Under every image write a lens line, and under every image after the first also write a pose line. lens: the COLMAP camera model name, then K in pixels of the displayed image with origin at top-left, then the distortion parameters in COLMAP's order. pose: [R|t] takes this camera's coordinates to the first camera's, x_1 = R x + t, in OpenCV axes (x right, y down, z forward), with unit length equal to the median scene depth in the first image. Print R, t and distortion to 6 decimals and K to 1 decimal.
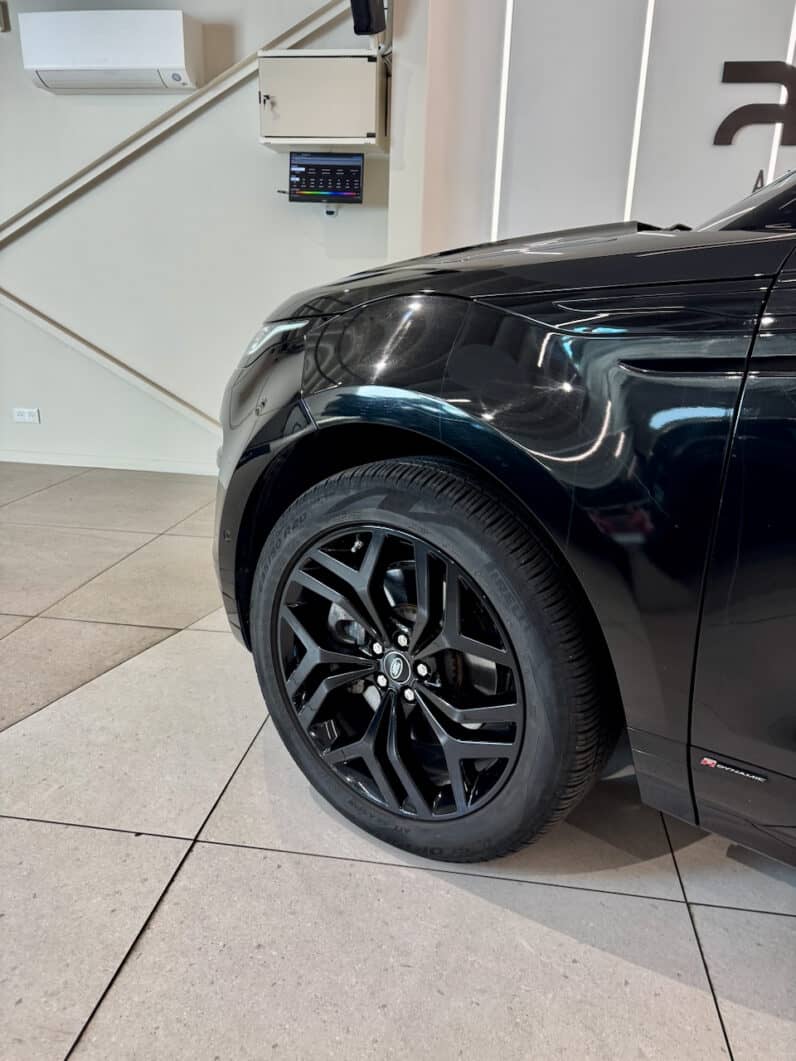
lens RADIAL K [[750.3, 0, 391.1], [0, 750.3, 534.3], [0, 0, 1]] dist [0.046768, -0.066504]
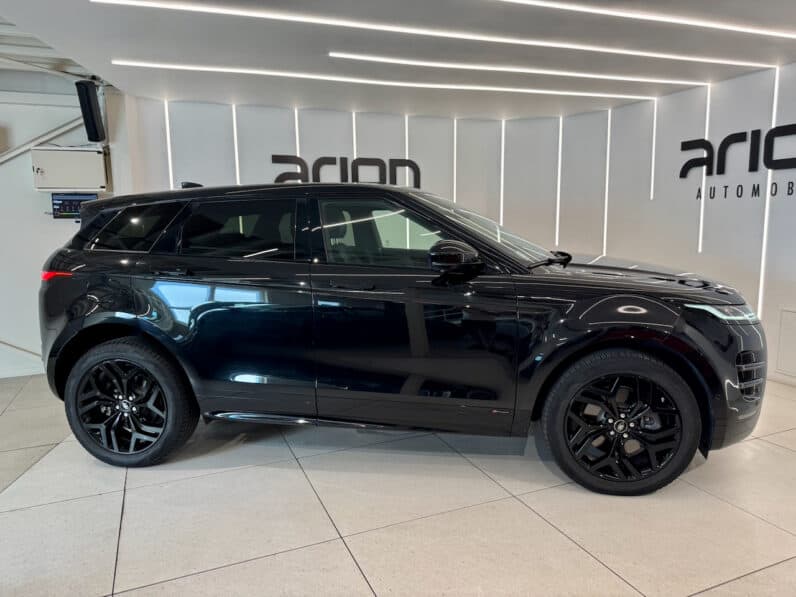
lens RADIAL K [[562.9, 0, 395.7], [0, 562.9, 298.4], [0, 0, 1]] dist [0.046768, -0.066504]
pose [[0.859187, -0.109027, 0.499911, -0.313978], [0.192667, 0.974059, -0.118698, 0.169218], [-0.474001, 0.198300, 0.857904, -1.276169]]
